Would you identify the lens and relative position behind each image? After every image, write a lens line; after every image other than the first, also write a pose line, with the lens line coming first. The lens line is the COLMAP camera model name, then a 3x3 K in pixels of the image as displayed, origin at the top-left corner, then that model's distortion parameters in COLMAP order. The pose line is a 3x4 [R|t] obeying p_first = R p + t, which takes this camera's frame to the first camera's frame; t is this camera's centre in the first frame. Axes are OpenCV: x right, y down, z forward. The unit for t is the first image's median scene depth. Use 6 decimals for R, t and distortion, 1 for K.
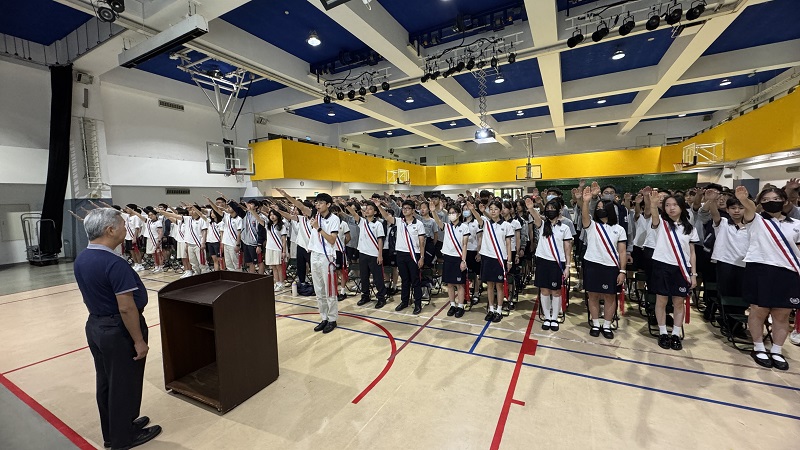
lens RADIAL K [[320.2, 0, 398.8], [0, 320.2, 224.1], [0, 0, 1]] dist [-0.003823, 0.002159]
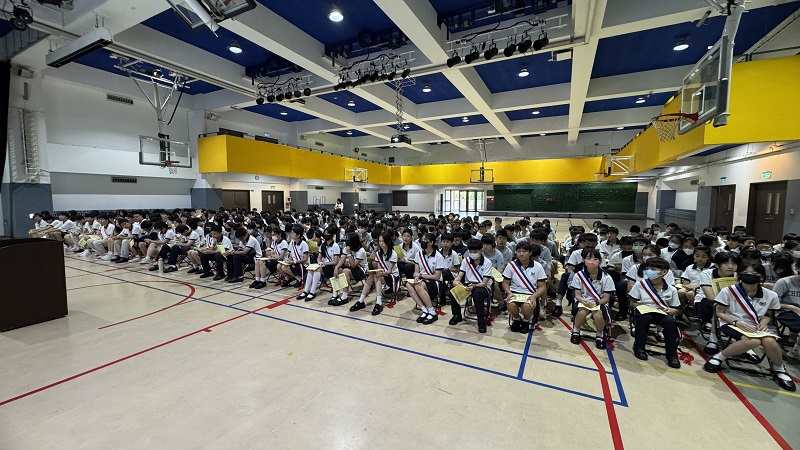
lens RADIAL K [[320.2, 0, 399.9], [0, 320.2, 223.9], [0, 0, 1]] dist [-0.003823, 0.002159]
pose [[0.999147, 0.038267, 0.015546, 0.435344], [-0.038316, 0.999261, 0.002907, 0.012157], [-0.015423, -0.003500, 0.999875, -0.169100]]
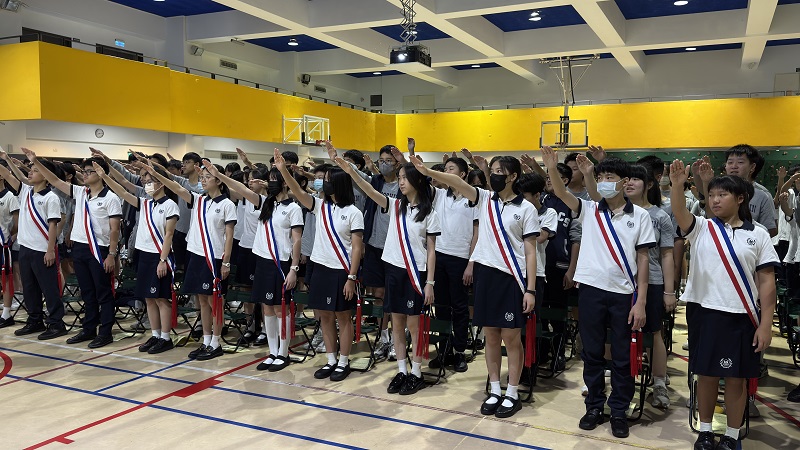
lens RADIAL K [[657.4, 0, 396.5], [0, 657.4, 230.0], [0, 0, 1]] dist [0.089853, -0.112114]
pose [[0.998464, 0.043033, 0.034891, 0.369608], [-0.042943, 0.999072, -0.003325, 0.026035], [-0.035002, 0.001822, 0.999386, -0.174139]]
